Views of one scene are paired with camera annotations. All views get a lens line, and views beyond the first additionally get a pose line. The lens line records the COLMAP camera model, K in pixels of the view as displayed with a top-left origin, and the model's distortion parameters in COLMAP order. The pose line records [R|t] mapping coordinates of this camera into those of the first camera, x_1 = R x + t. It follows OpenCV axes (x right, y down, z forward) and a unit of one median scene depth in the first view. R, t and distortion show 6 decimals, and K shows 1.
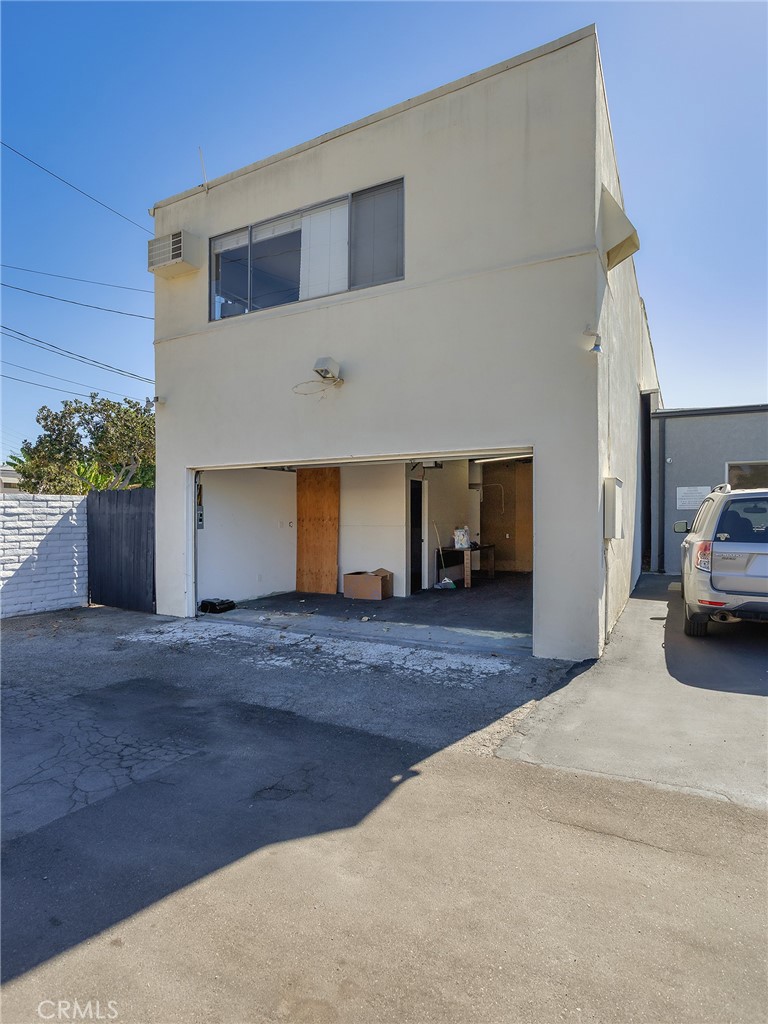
lens RADIAL K [[554.5, 0, 384.0], [0, 554.5, 512.0], [0, 0, 1]] dist [-0.059069, 0.039680]
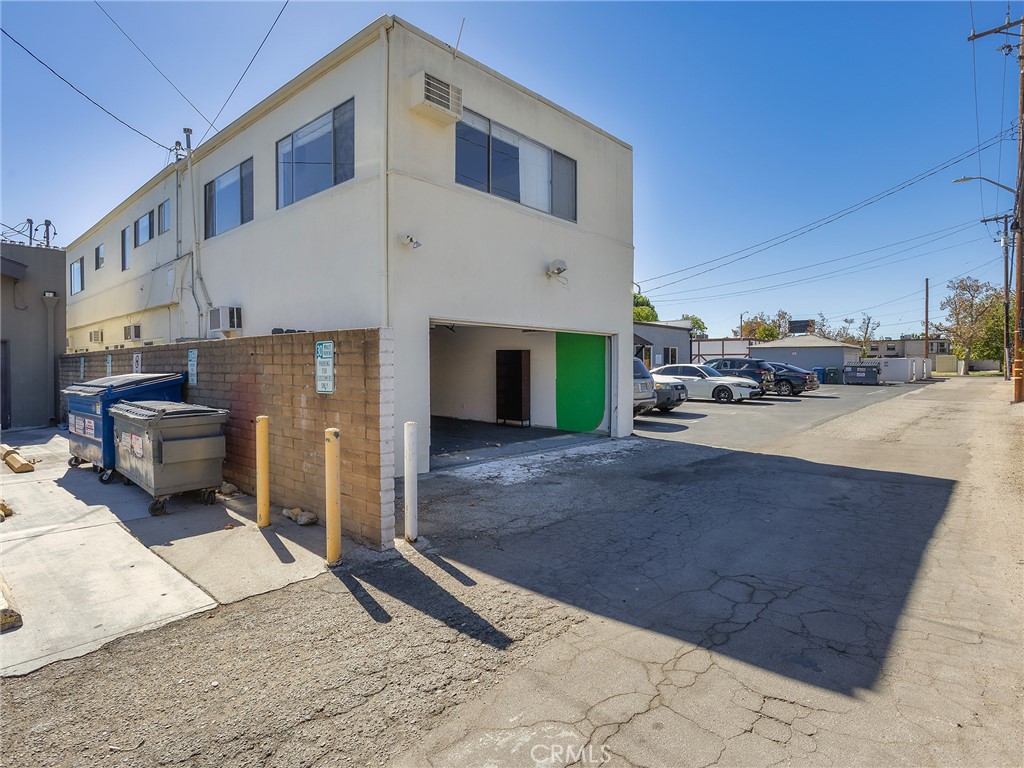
lens RADIAL K [[566.4, 0, 511.8], [0, 566.4, 379.3], [0, 0, 1]] dist [-0.068569, 0.040823]
pose [[0.234168, -0.019717, 0.971996, -1.528941], [0.002529, 0.999803, 0.019672, 0.016922], [-0.972193, -0.002148, 0.234172, 0.716603]]
